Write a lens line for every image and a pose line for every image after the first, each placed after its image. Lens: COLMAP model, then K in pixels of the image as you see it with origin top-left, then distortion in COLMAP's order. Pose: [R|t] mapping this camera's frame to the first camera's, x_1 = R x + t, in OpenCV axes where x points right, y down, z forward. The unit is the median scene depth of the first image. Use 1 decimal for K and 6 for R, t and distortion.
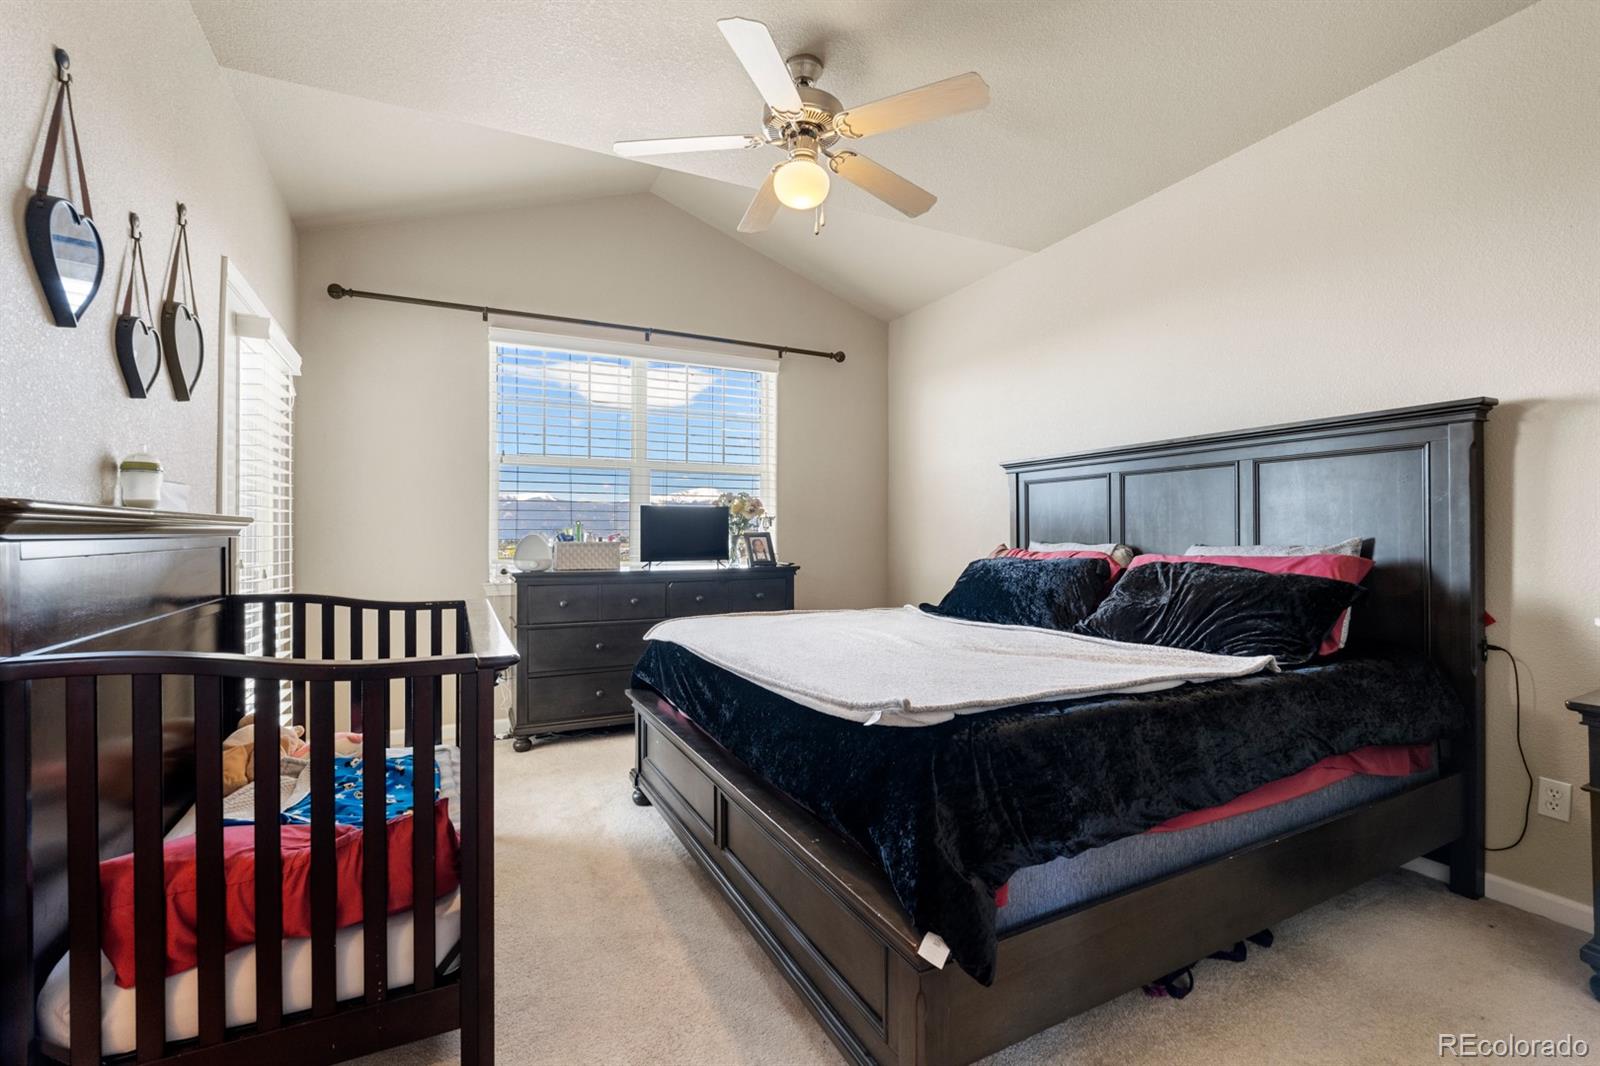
lens RADIAL K [[706.7, 0, 794.0], [0, 706.7, 531.2], [0, 0, 1]] dist [-0.002971, -0.000555]
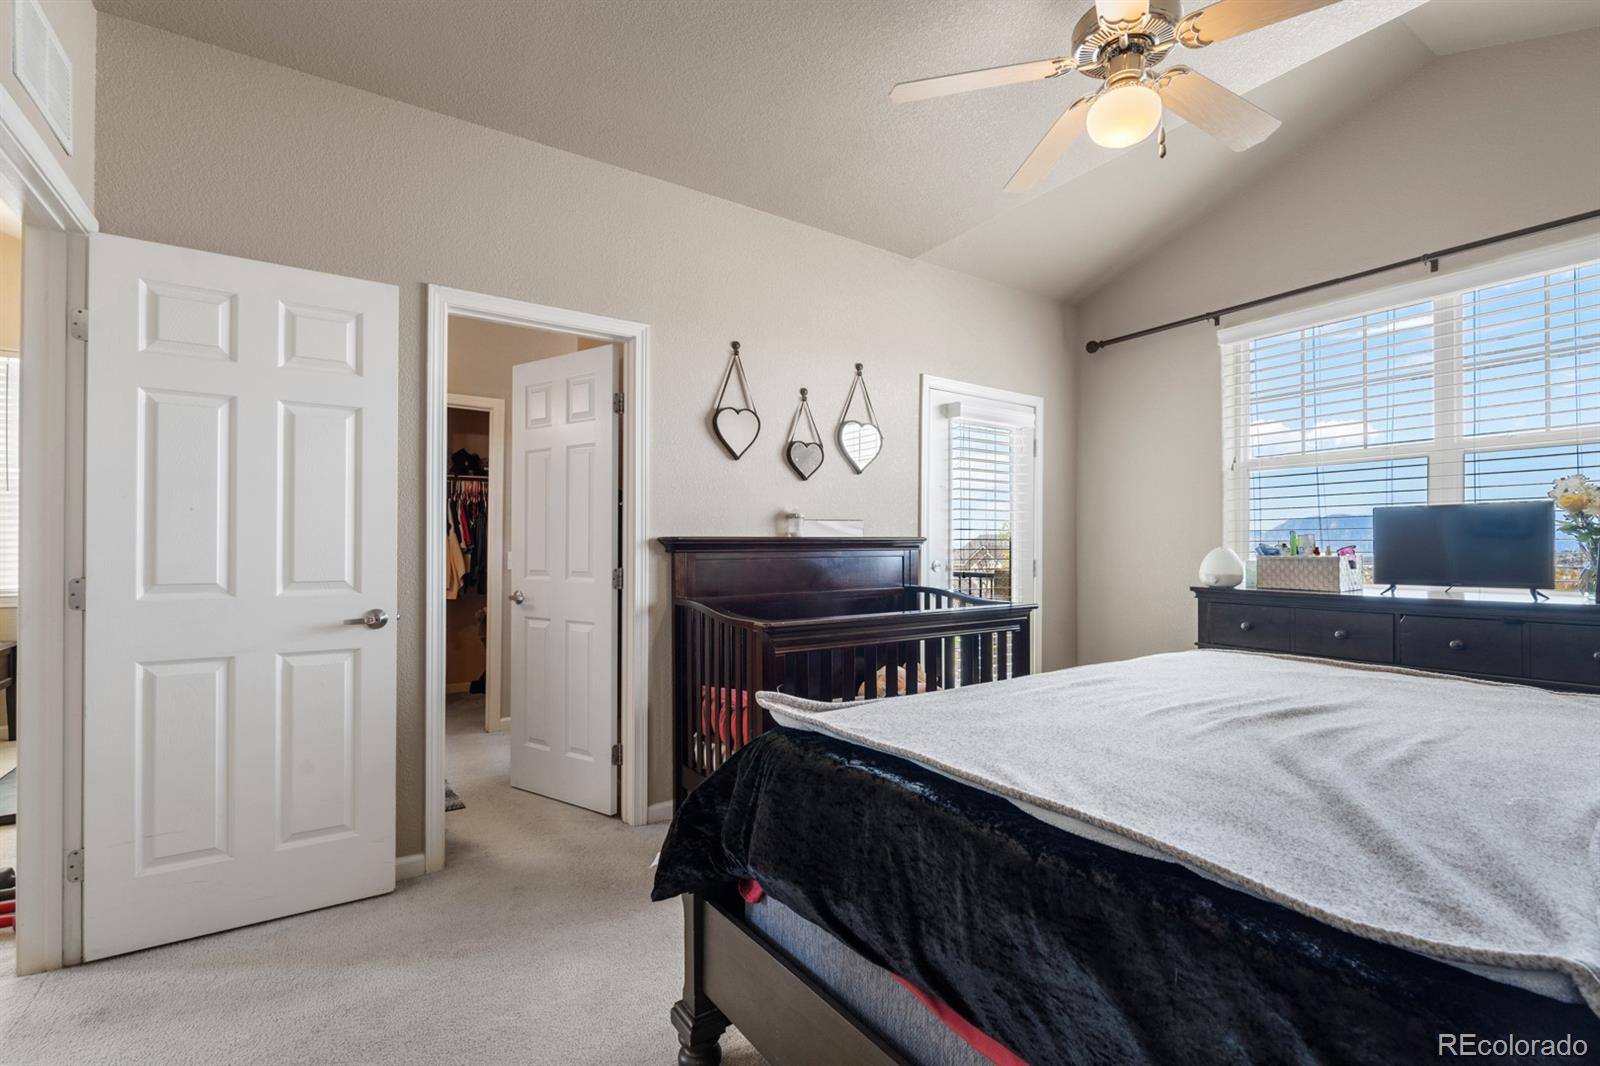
lens RADIAL K [[706.7, 0, 794.0], [0, 706.7, 531.2], [0, 0, 1]] dist [-0.002971, -0.000555]
pose [[0.133205, -0.024553, -0.990784, 0.431189], [0.007195, 0.999691, -0.023806, 0.001331], [0.991062, -0.003957, 0.133341, 0.298906]]
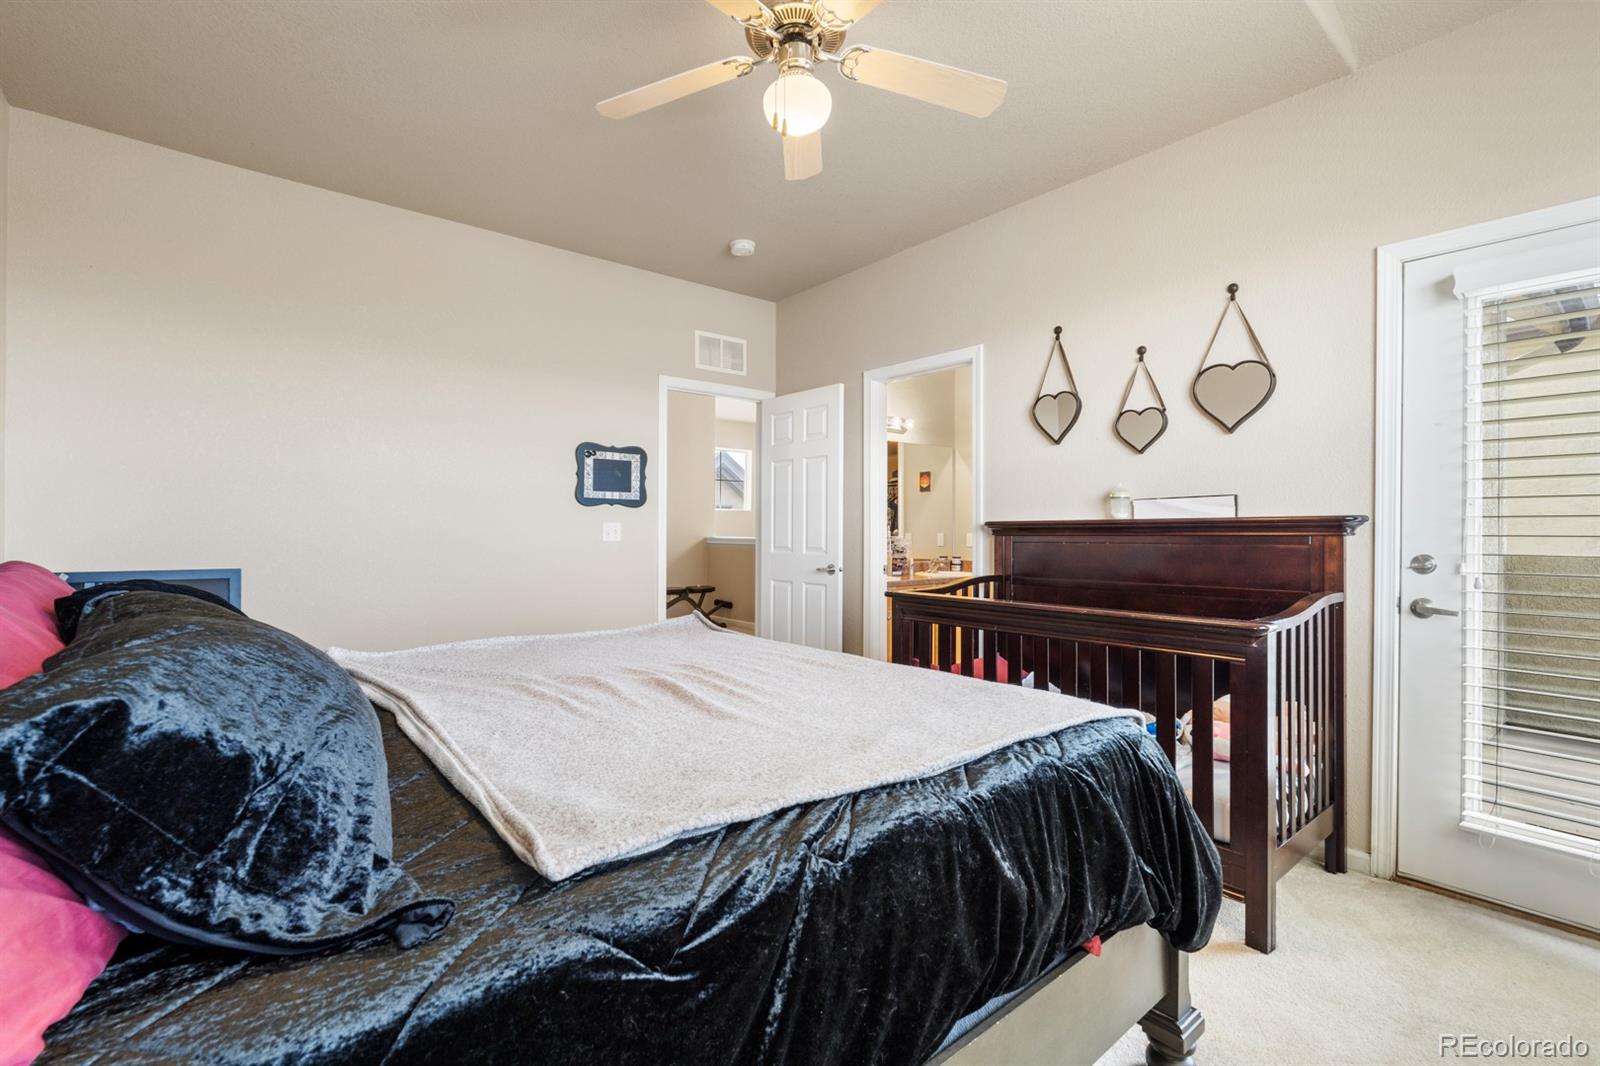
lens RADIAL K [[706.7, 0, 794.0], [0, 706.7, 531.2], [0, 0, 1]] dist [-0.002971, -0.000555]
pose [[-0.973922, 0.005414, -0.226820, 0.112213], [0.005748, 0.999983, -0.000812, -0.000632], [0.226812, -0.002094, -0.973936, 1.063782]]
